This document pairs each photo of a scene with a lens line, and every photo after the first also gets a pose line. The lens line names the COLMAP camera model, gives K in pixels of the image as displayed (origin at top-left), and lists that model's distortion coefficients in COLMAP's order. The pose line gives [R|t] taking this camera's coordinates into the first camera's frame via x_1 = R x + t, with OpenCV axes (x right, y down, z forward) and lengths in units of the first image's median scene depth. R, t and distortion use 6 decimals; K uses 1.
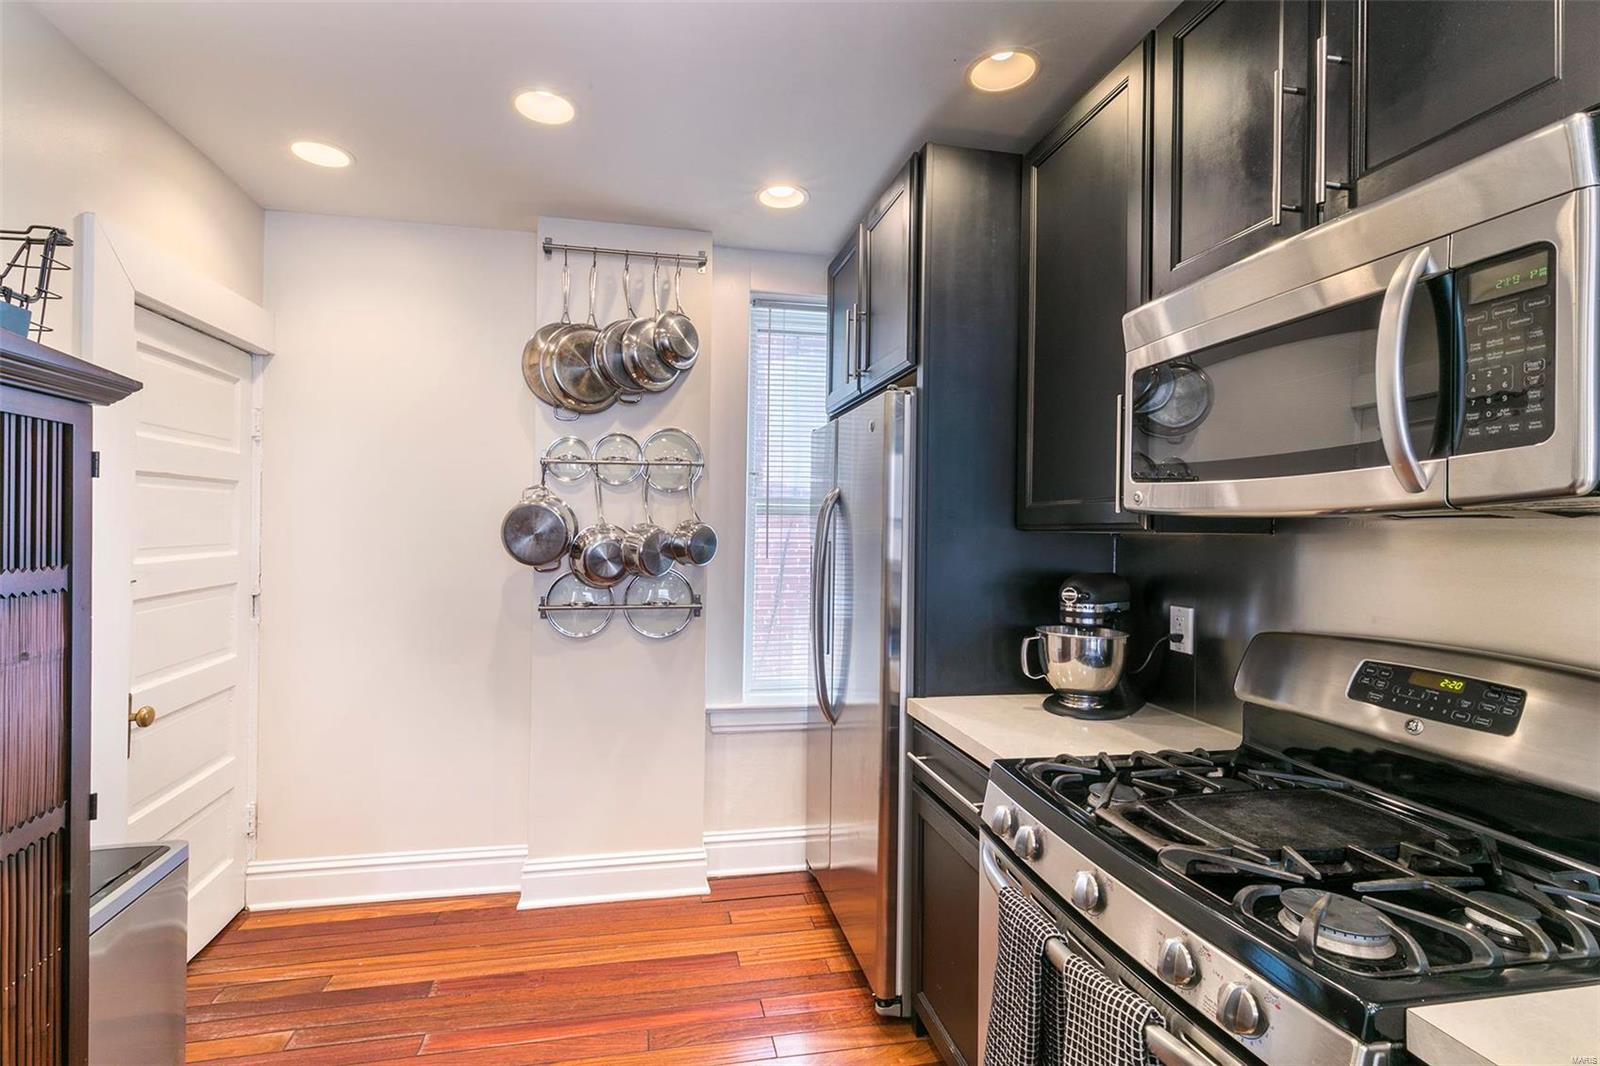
lens RADIAL K [[727.3, 0, 768.5], [0, 727.3, 525.5], [0, 0, 1]] dist [0.011441, -0.001287]
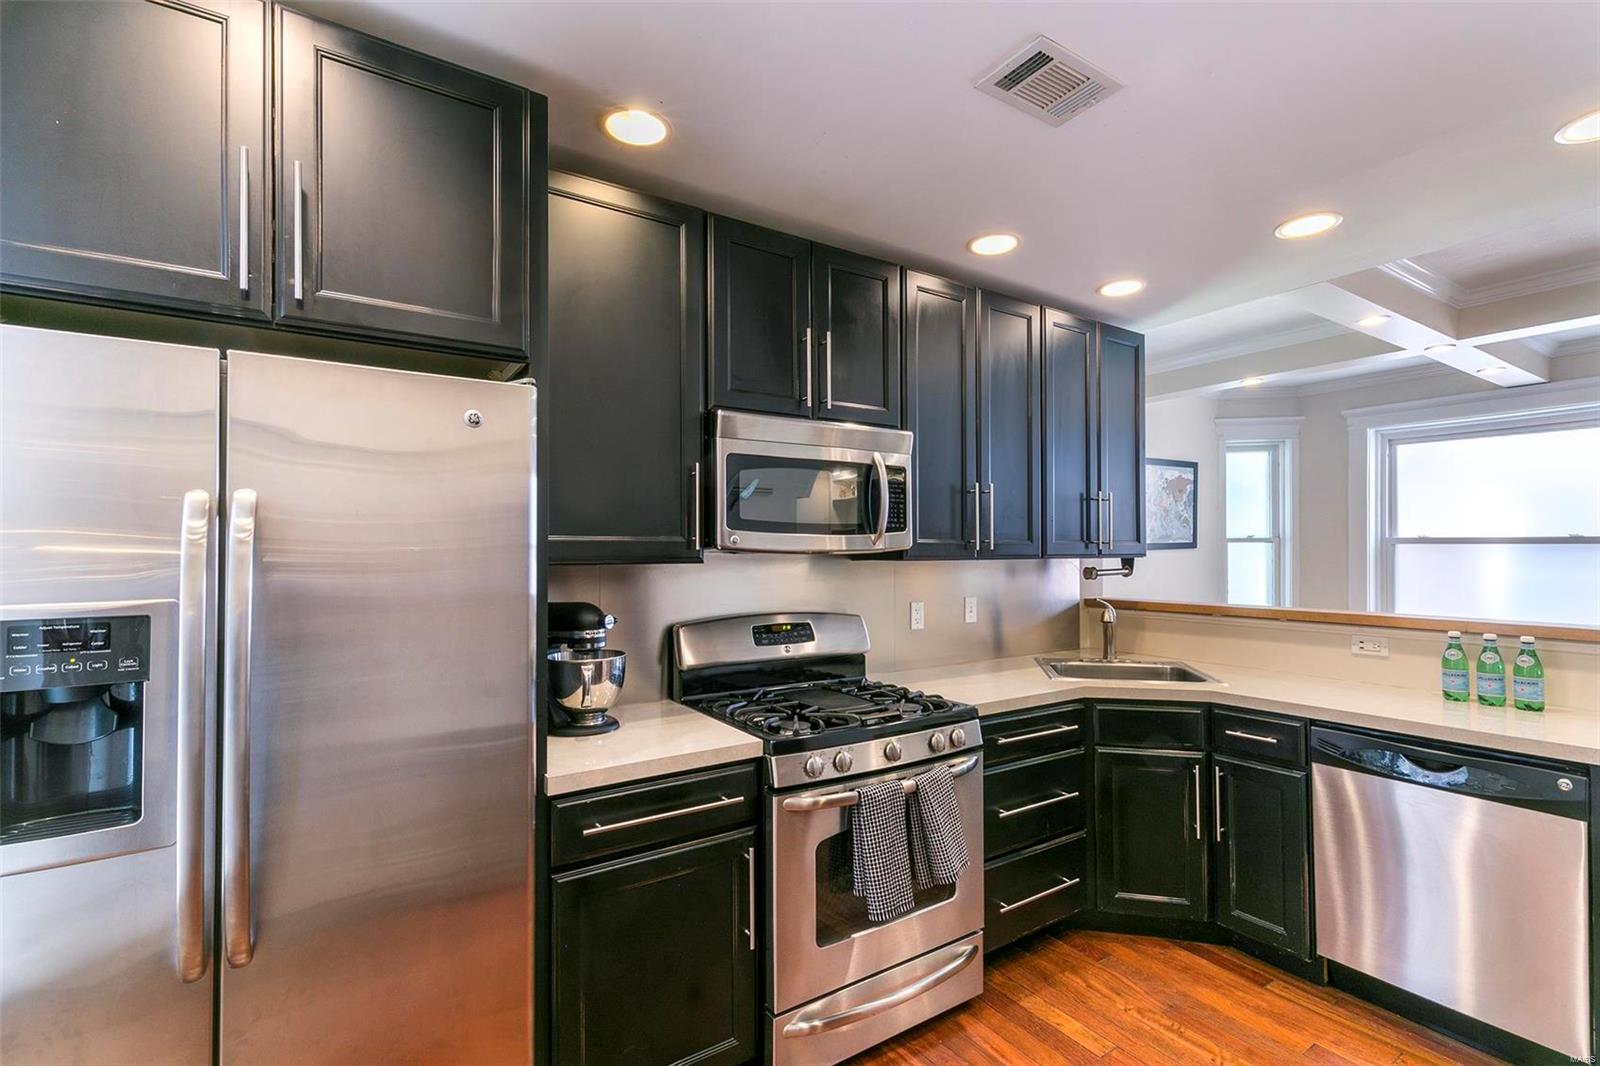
lens RADIAL K [[727.3, 0, 785.8], [0, 727.3, 534.9], [0, 0, 1]] dist [0.011441, -0.001287]
pose [[-0.385789, 0.009946, 0.922534, -0.521012], [-0.005649, 0.999898, -0.013142, -0.018010], [-0.922570, -0.010282, -0.385693, 0.852836]]
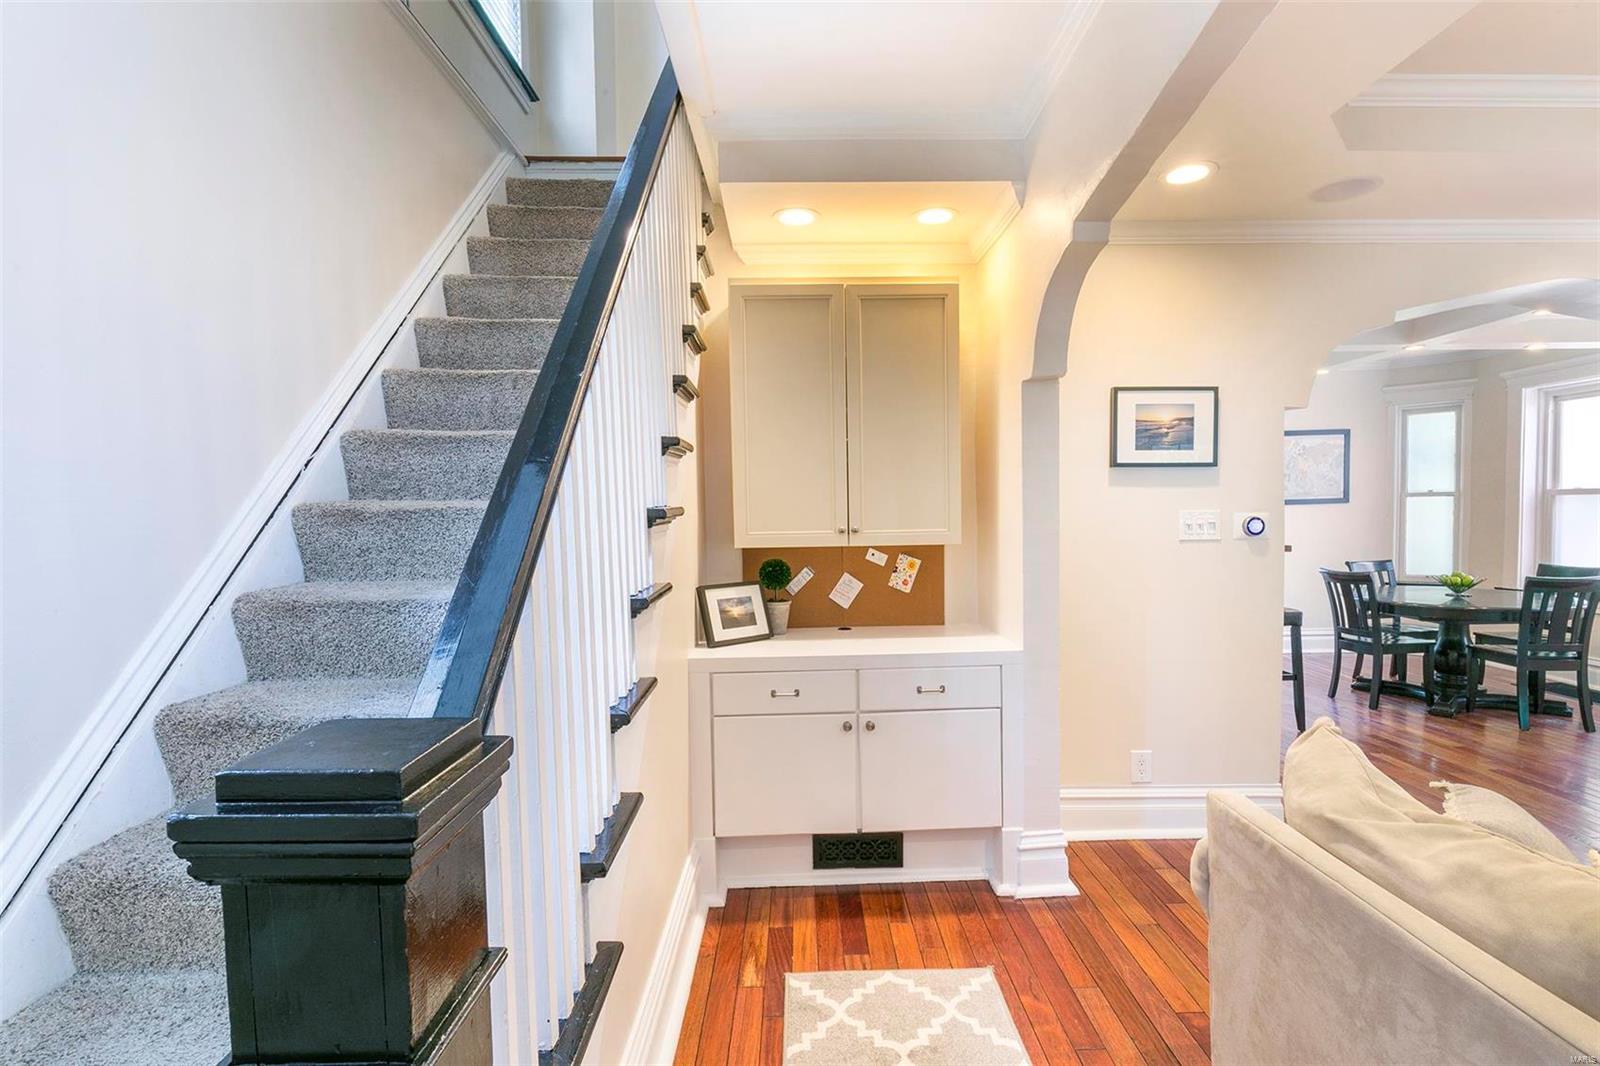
lens RADIAL K [[751.4, 0, 799.8], [0, 751.4, 539.9], [0, 0, 1]] dist [-0.000790, -0.001455]
pose [[0.181002, -0.043537, 0.982519, -1.992228], [0.013530, 0.999035, 0.041776, -0.019807], [-0.983390, 0.005732, 0.181416, 0.267898]]
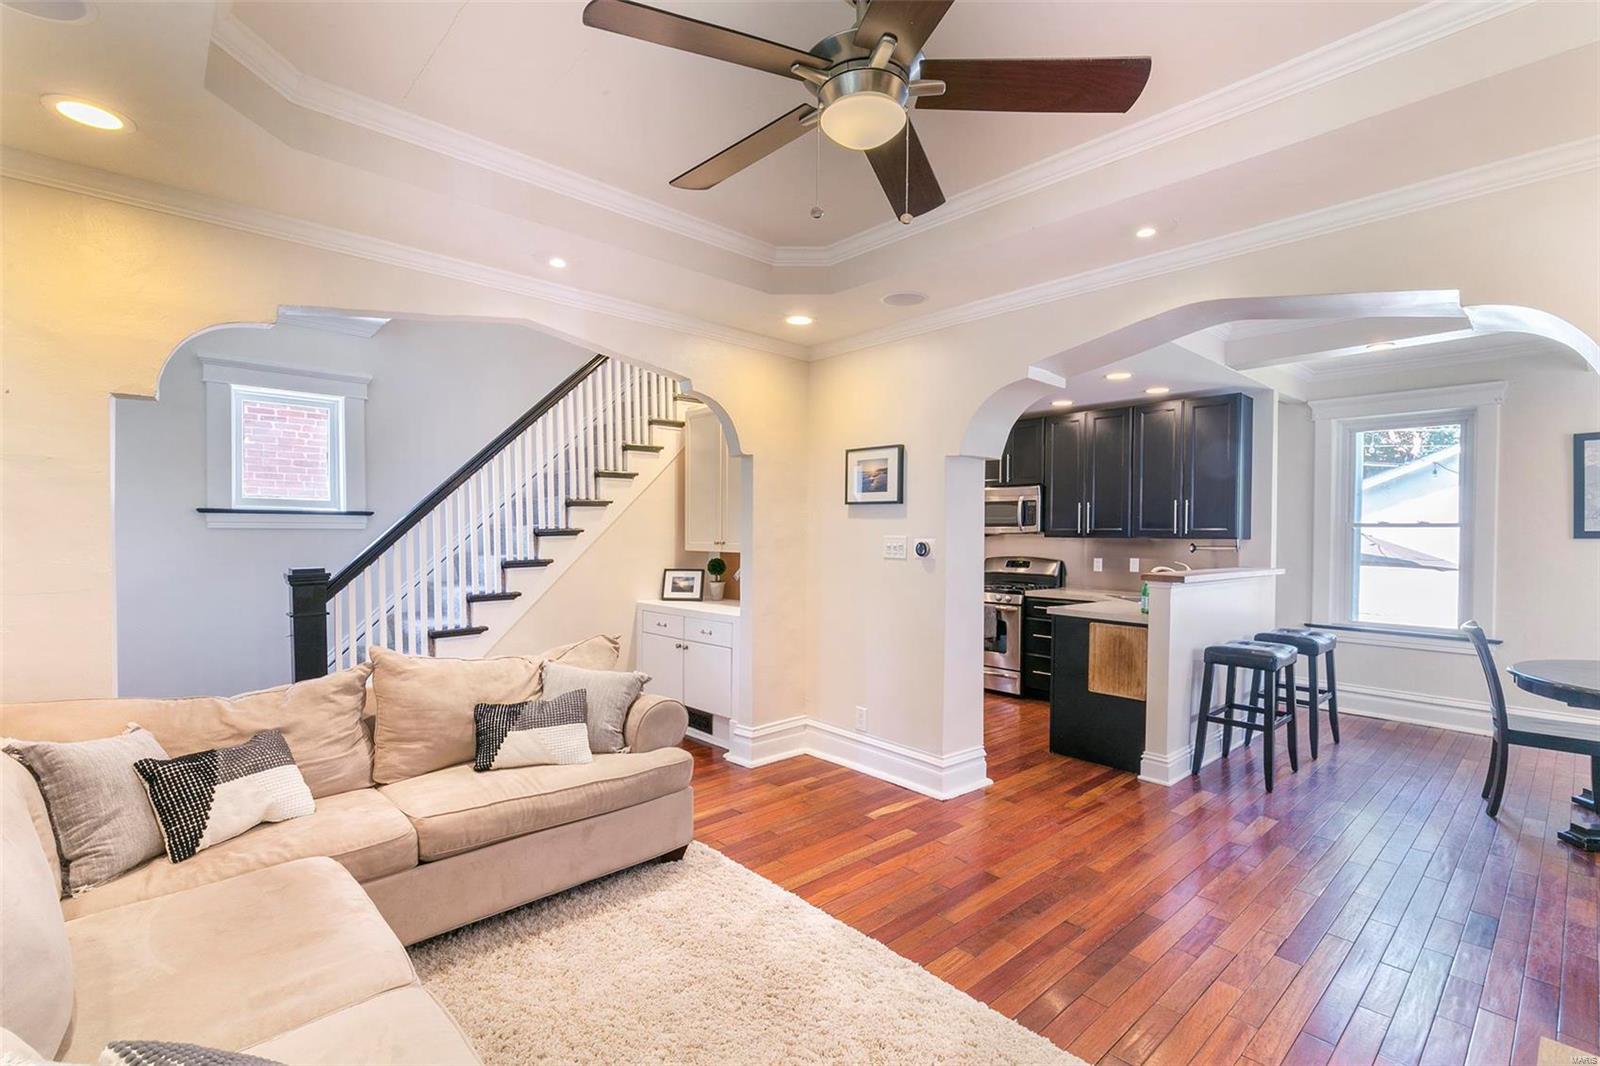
lens RADIAL K [[727.3, 0, 795.7], [0, 727.3, 542.3], [0, 0, 1]] dist [0.011441, -0.001287]
pose [[0.852456, -0.008007, 0.522738, -1.690902], [-0.003007, 0.999791, 0.020216, -0.026456], [-0.522791, -0.018805, 0.852253, -1.399534]]
